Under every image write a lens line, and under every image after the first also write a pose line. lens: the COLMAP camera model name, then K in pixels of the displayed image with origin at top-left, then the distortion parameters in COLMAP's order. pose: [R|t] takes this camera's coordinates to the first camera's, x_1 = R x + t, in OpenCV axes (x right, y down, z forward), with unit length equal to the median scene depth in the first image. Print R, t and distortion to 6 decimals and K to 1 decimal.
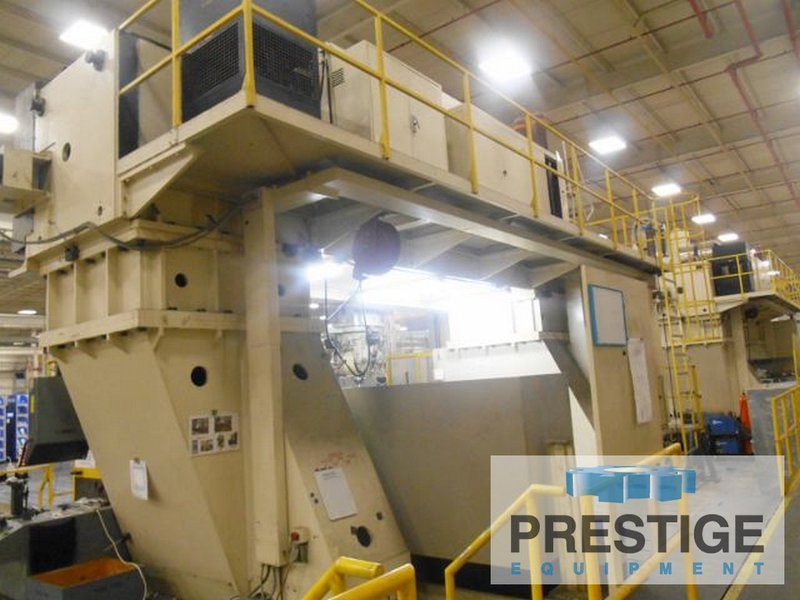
lens RADIAL K [[605.7, 0, 400.2], [0, 605.7, 300.8], [0, 0, 1]] dist [-0.005264, -0.000754]
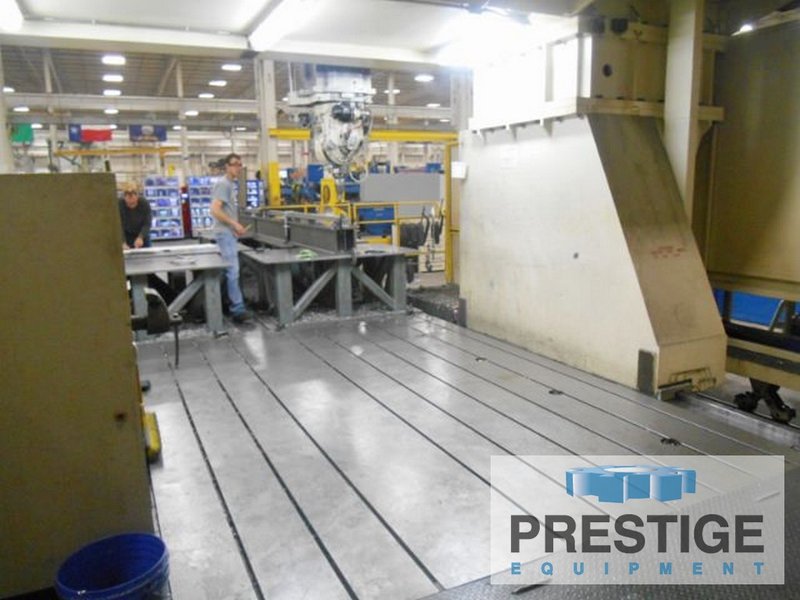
lens RADIAL K [[605.7, 0, 400.5], [0, 605.7, 298.9], [0, 0, 1]] dist [-0.005264, -0.000754]
pose [[0.901160, 0.124245, -0.415300, 0.317722], [0.018637, 0.946054, 0.323472, 0.039906], [0.433086, -0.299240, 0.850231, 0.365742]]
